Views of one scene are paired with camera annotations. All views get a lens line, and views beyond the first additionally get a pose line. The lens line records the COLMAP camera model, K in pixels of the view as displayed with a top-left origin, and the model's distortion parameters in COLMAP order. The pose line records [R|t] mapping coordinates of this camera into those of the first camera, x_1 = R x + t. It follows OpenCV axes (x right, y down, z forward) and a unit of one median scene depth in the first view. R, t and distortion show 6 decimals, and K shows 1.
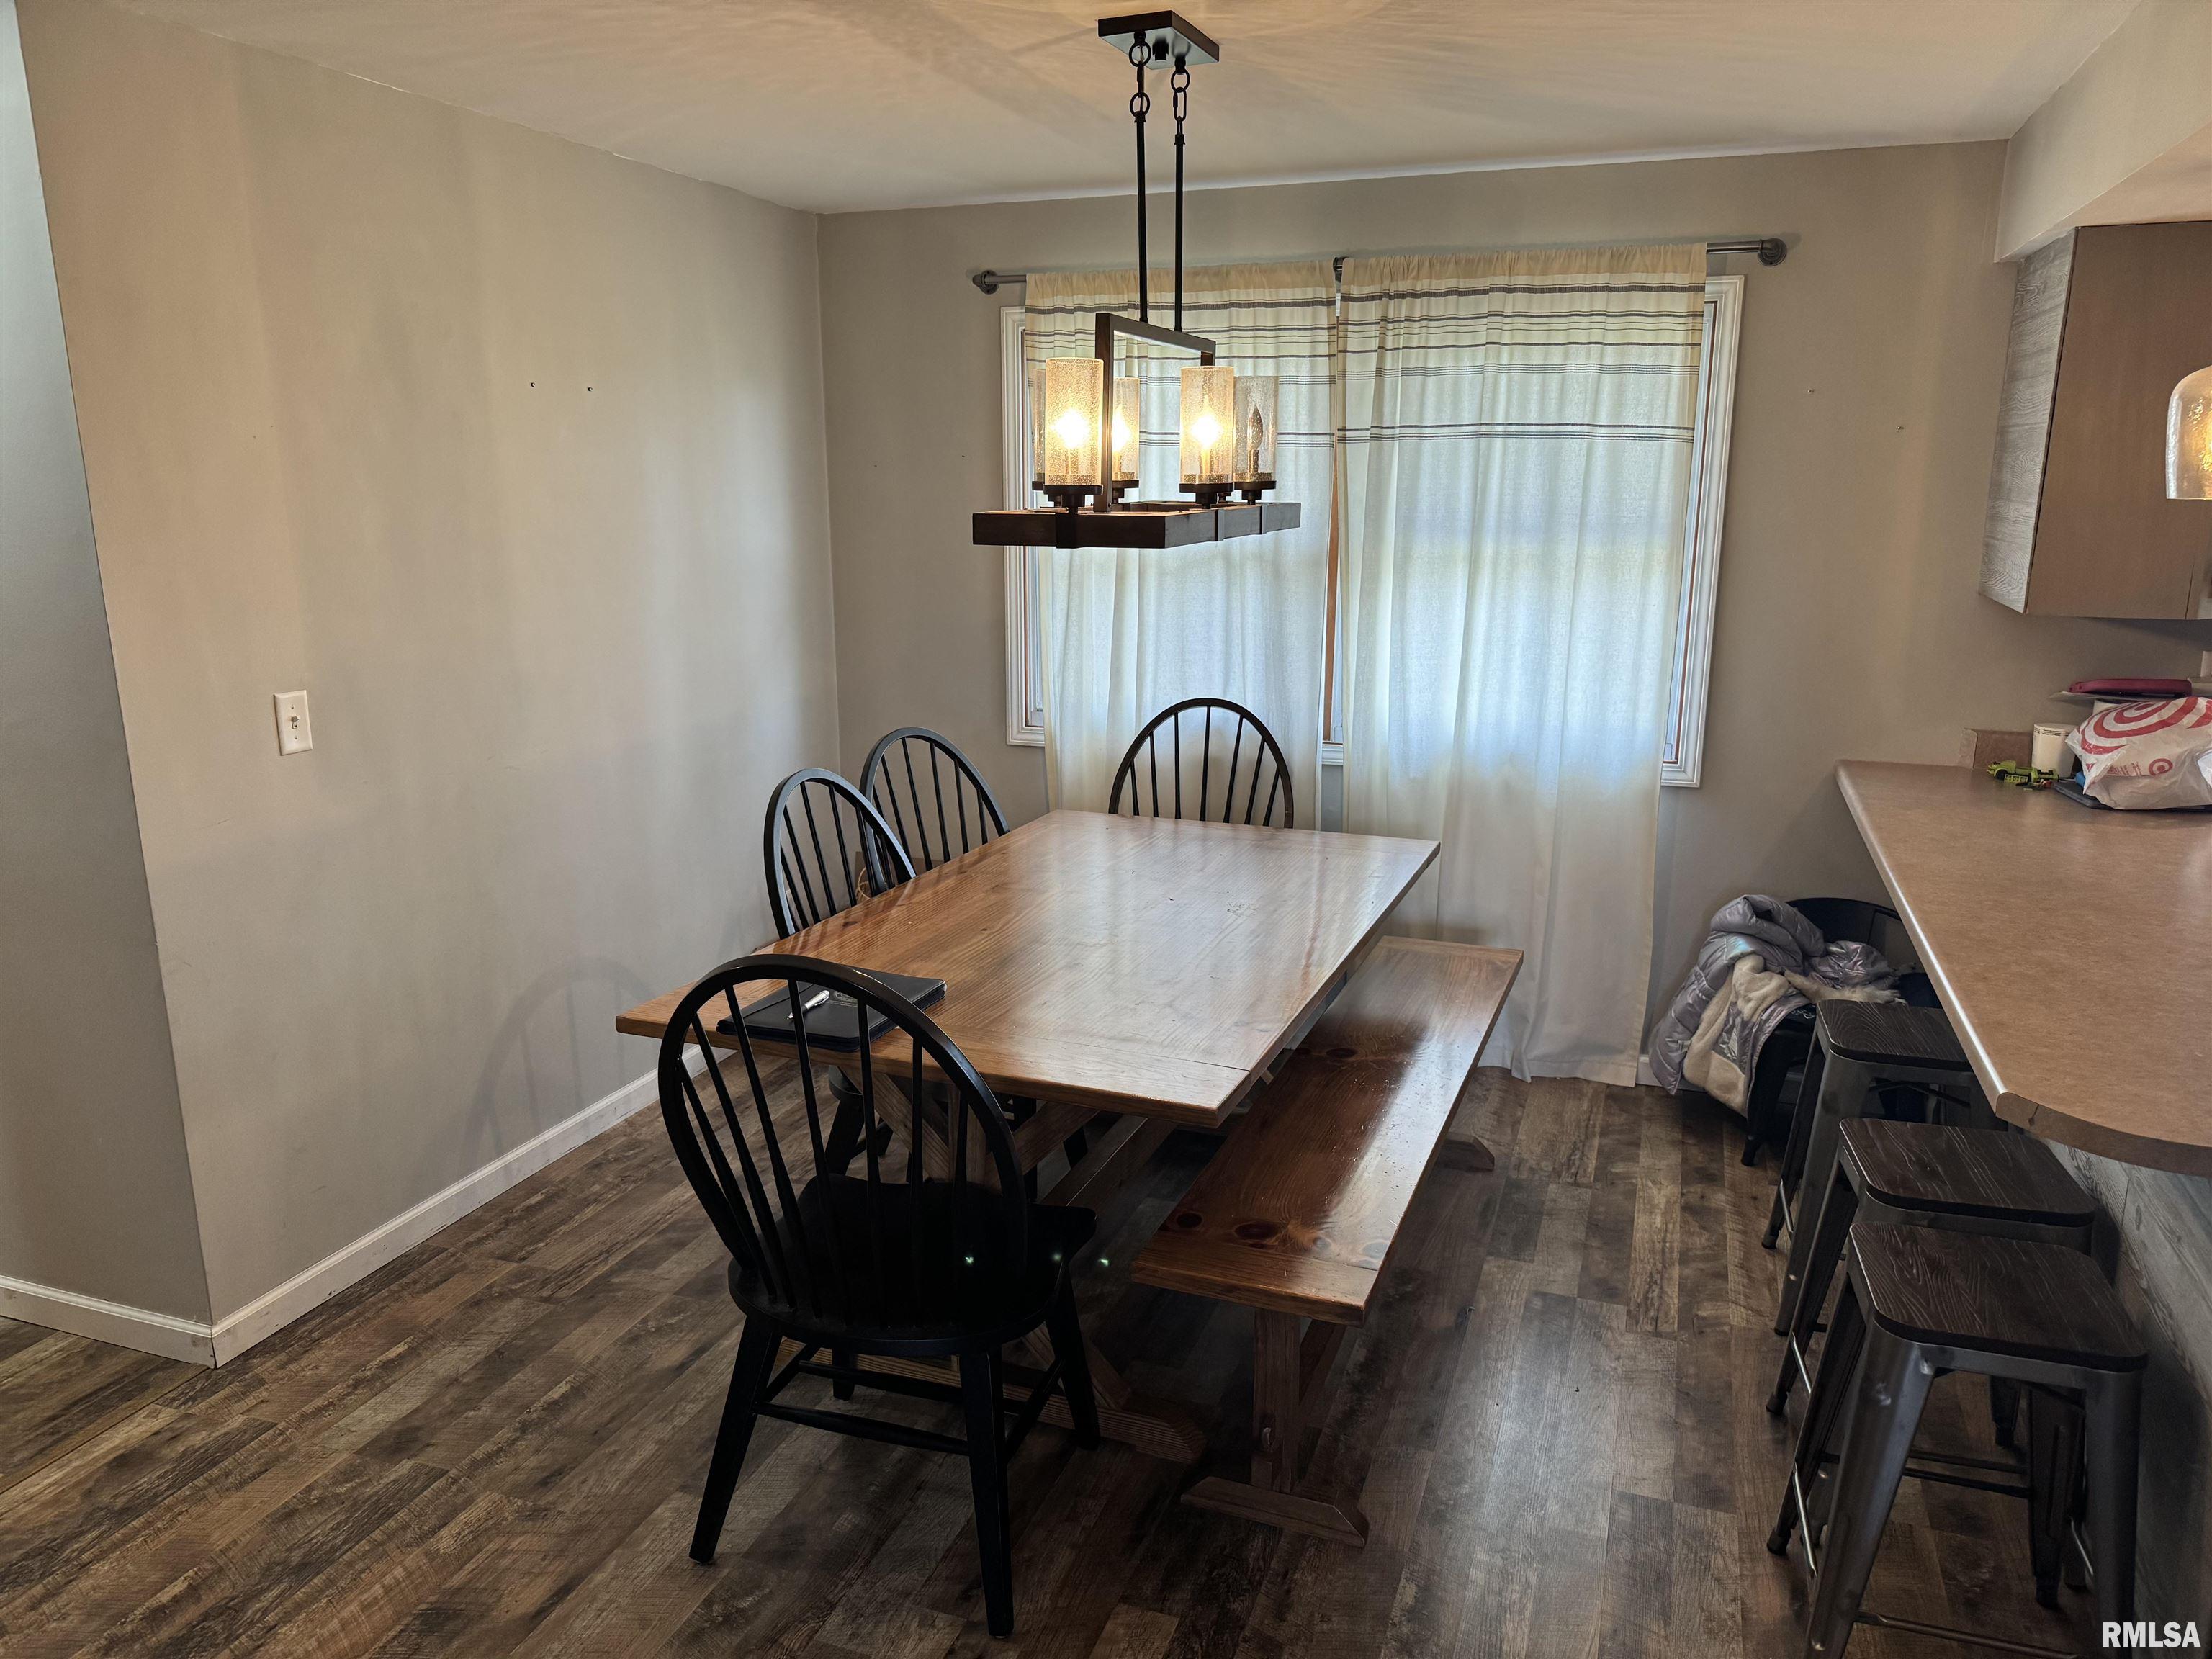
lens RADIAL K [[1578.6, 0, 1106.0], [0, 1578.6, 829.5], [0, 0, 1]] dist [-0.007791, -0.003511]
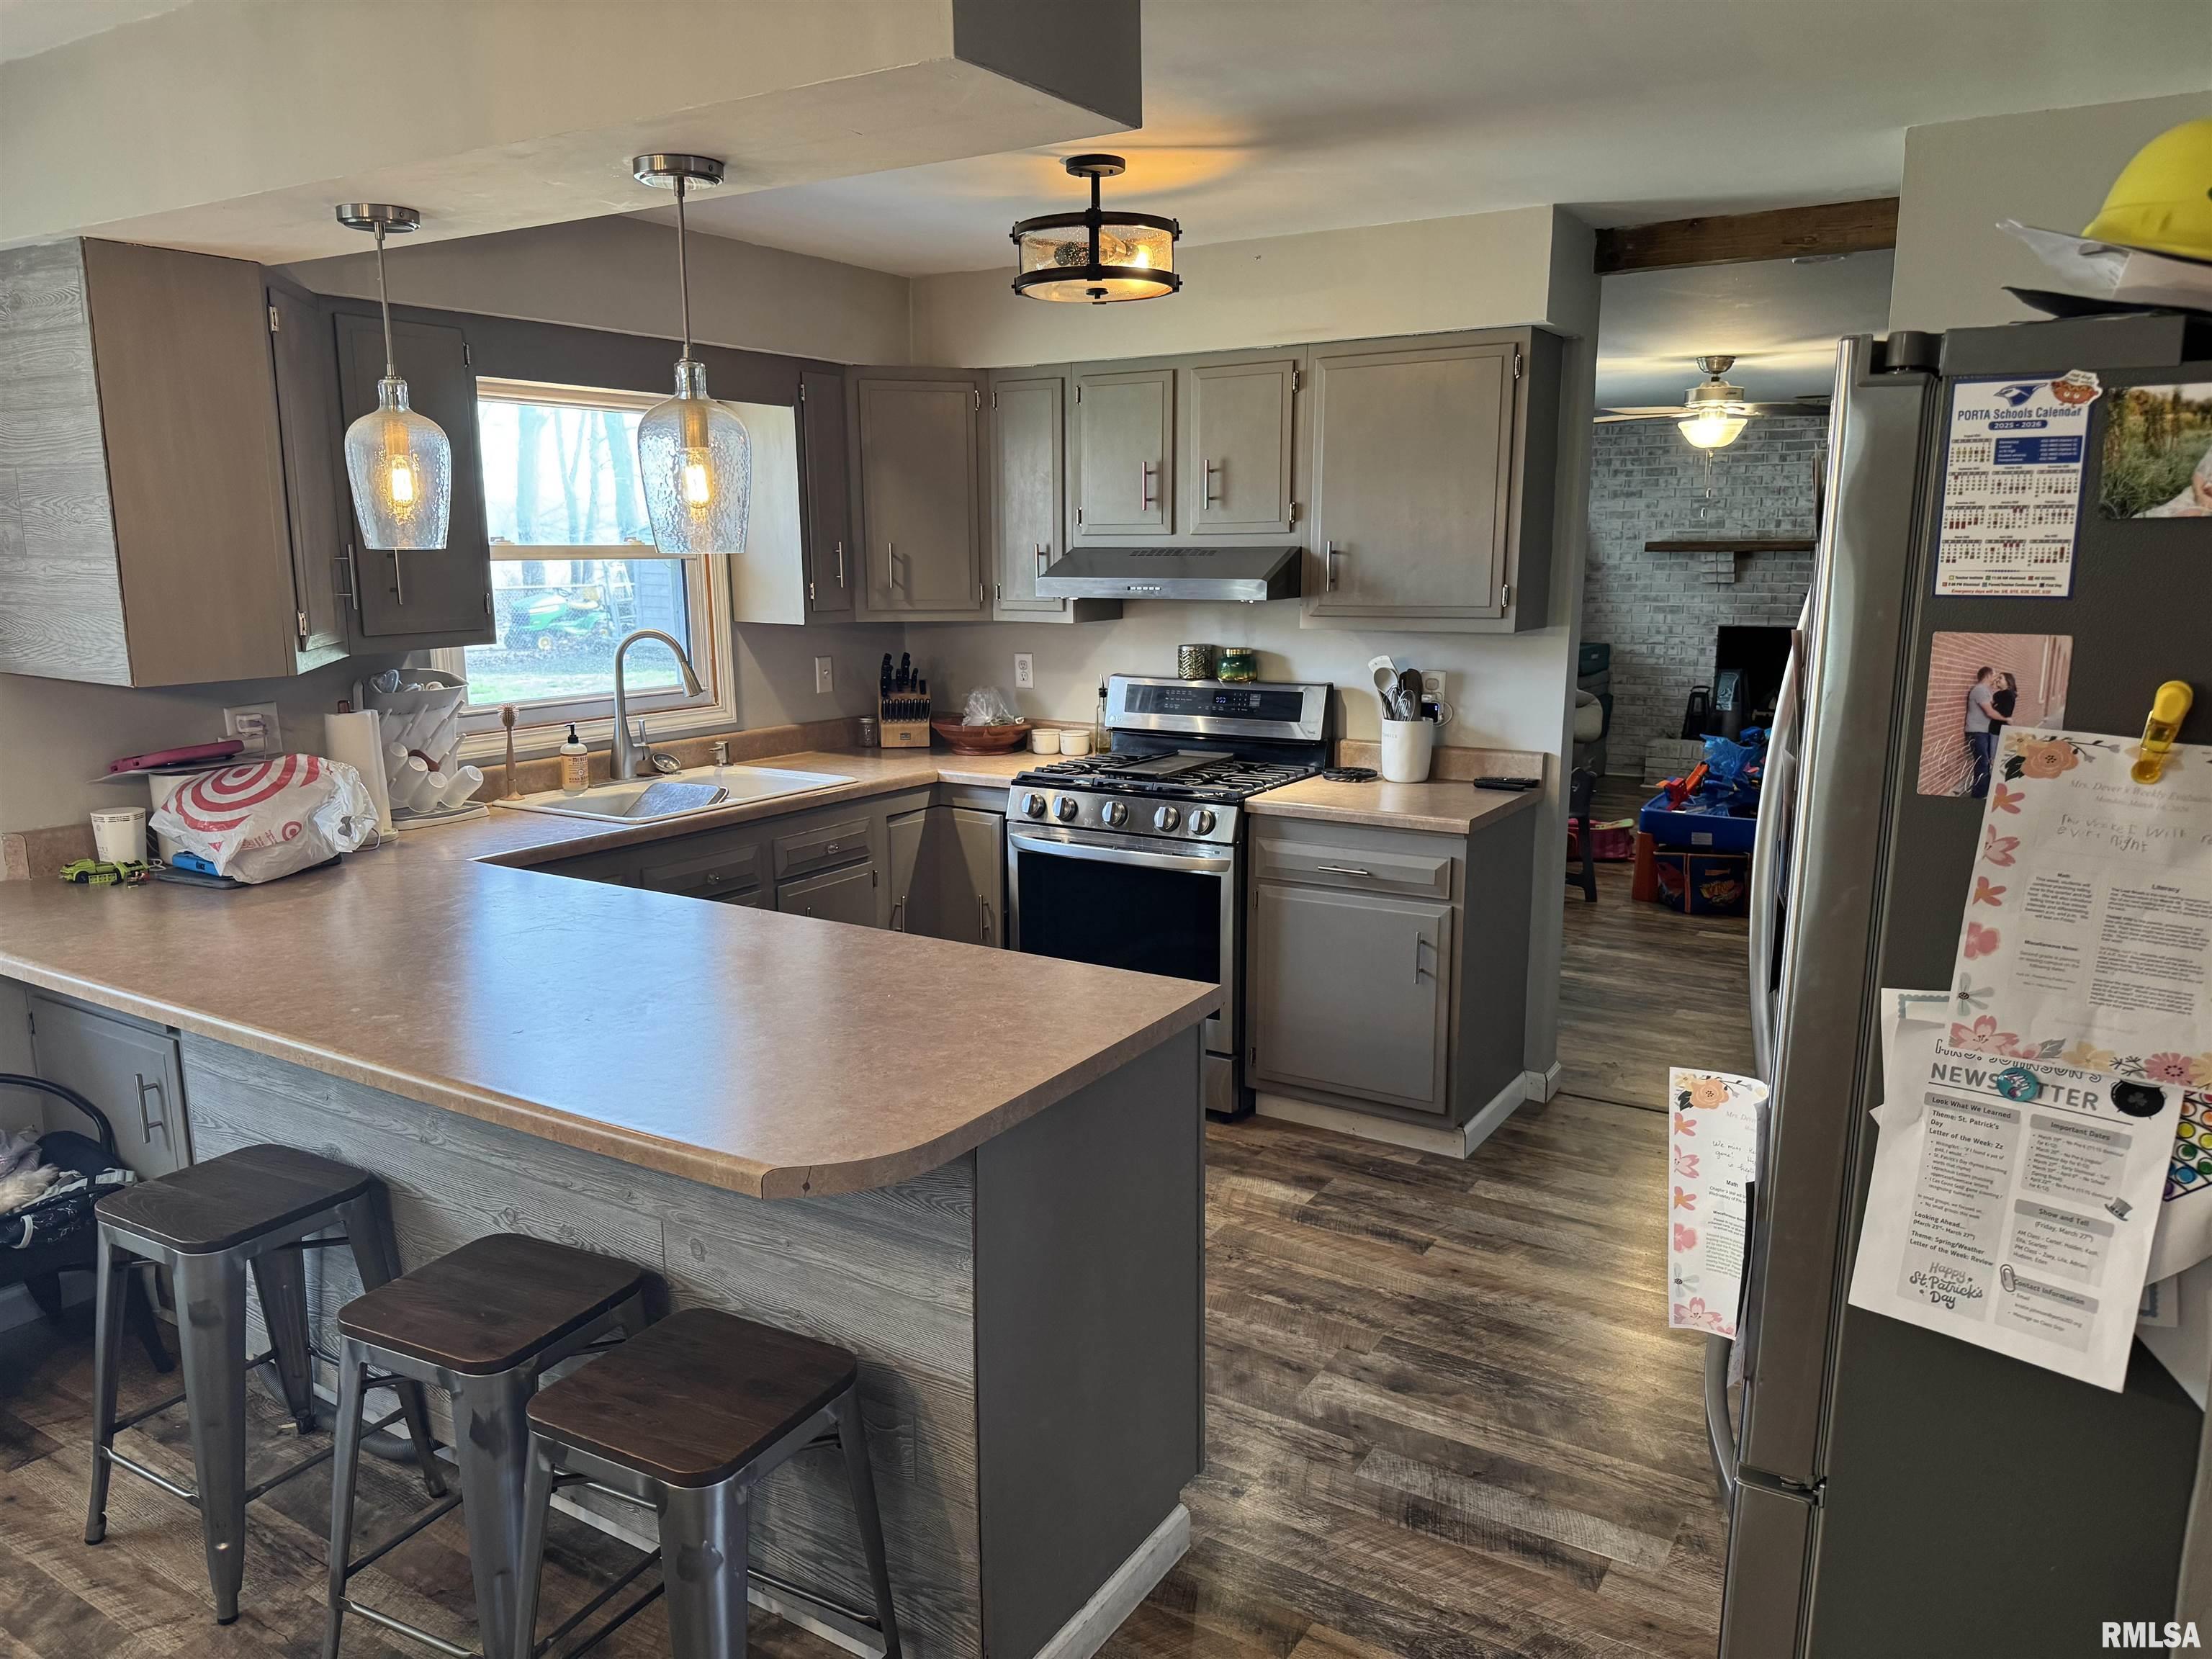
lens RADIAL K [[1578.6, 0, 1106.0], [0, 1578.6, 829.5], [0, 0, 1]] dist [-0.007791, -0.003511]
pose [[0.204071, -0.180834, 0.962109, -0.142652], [0.212576, 0.967526, 0.136763, -0.065218], [-0.955597, 0.176612, 0.235885, 0.301073]]
